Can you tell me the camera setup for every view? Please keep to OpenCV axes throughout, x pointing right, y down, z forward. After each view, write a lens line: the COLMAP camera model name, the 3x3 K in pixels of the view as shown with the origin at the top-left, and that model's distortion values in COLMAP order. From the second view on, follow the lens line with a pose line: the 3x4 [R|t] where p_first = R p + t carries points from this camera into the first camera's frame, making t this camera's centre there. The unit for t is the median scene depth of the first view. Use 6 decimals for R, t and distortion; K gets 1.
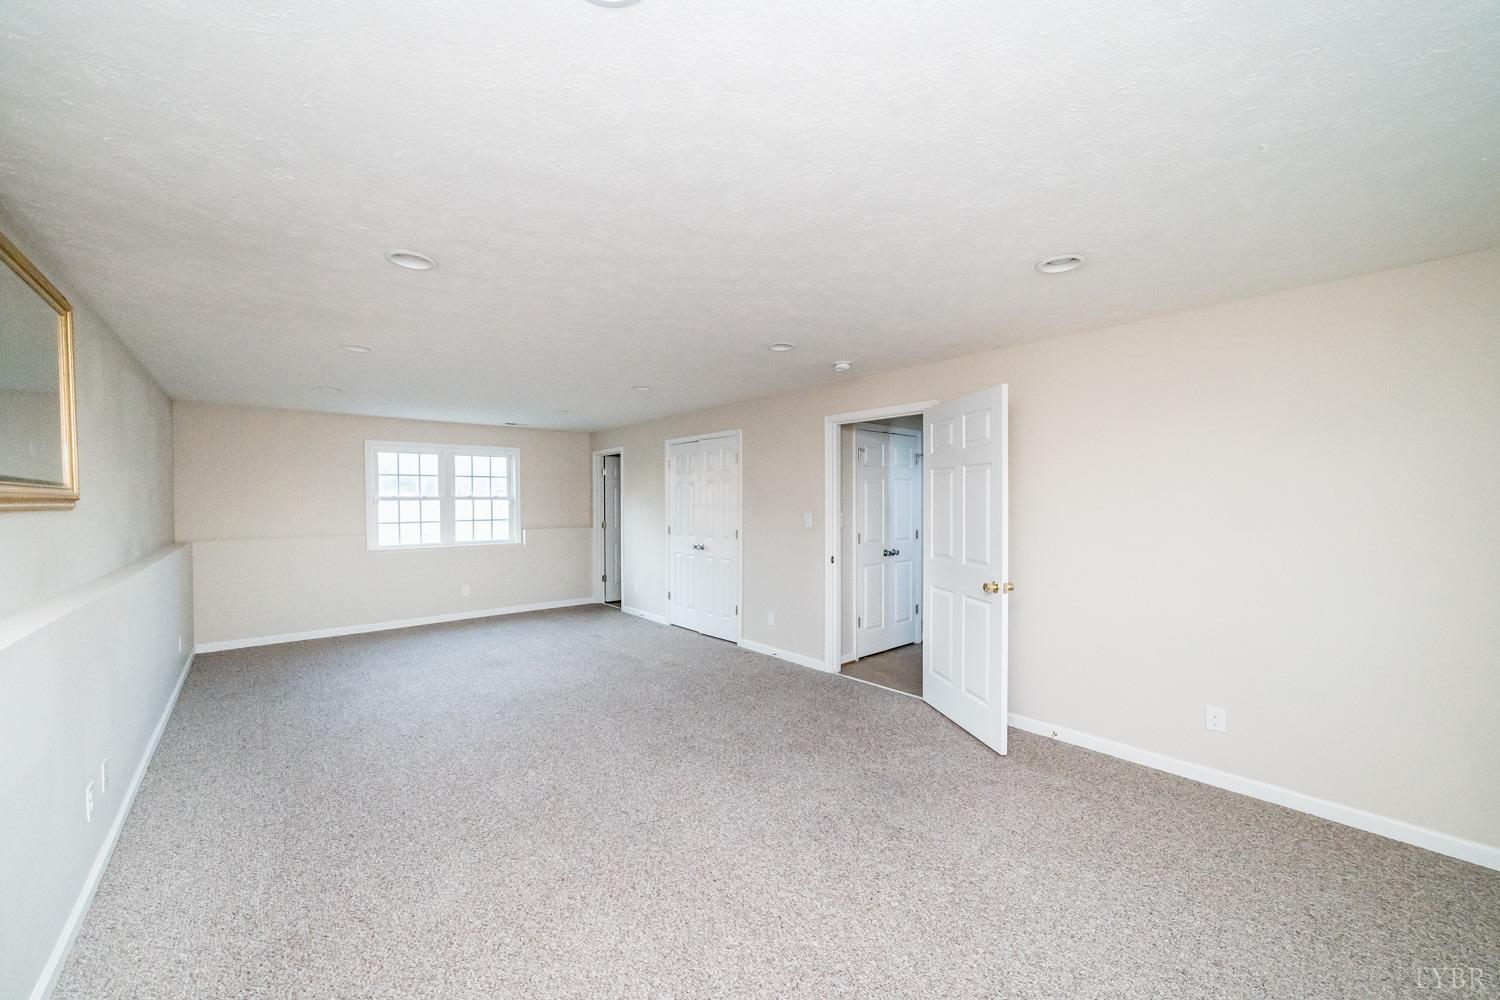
lens RADIAL K [[576.7, 0, 747.1], [0, 576.7, 506.0], [0, 0, 1]] dist [-0.024240, 0.008369]
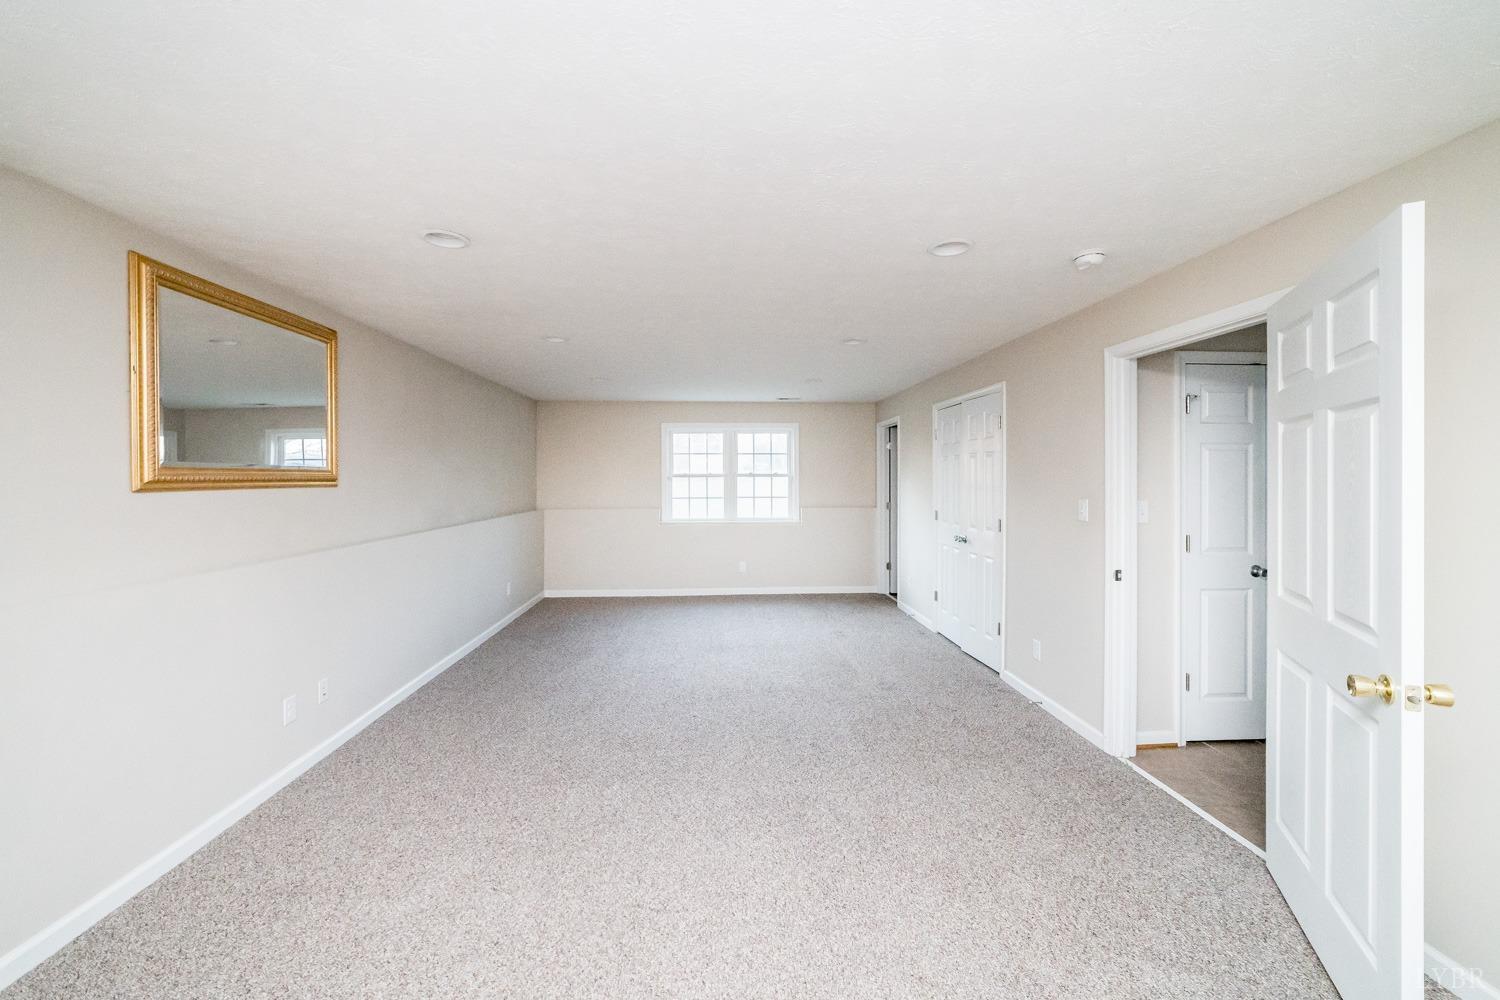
lens RADIAL K [[591.6, 0, 743.1], [0, 591.6, 475.0], [0, 0, 1]] dist [-0.025772, 0.009295]
pose [[0.793172, -0.000109, -0.608998, 0.180747], [-0.006902, 0.999934, -0.009168, -0.005937], [0.608959, 0.011475, 0.793119, 0.208276]]
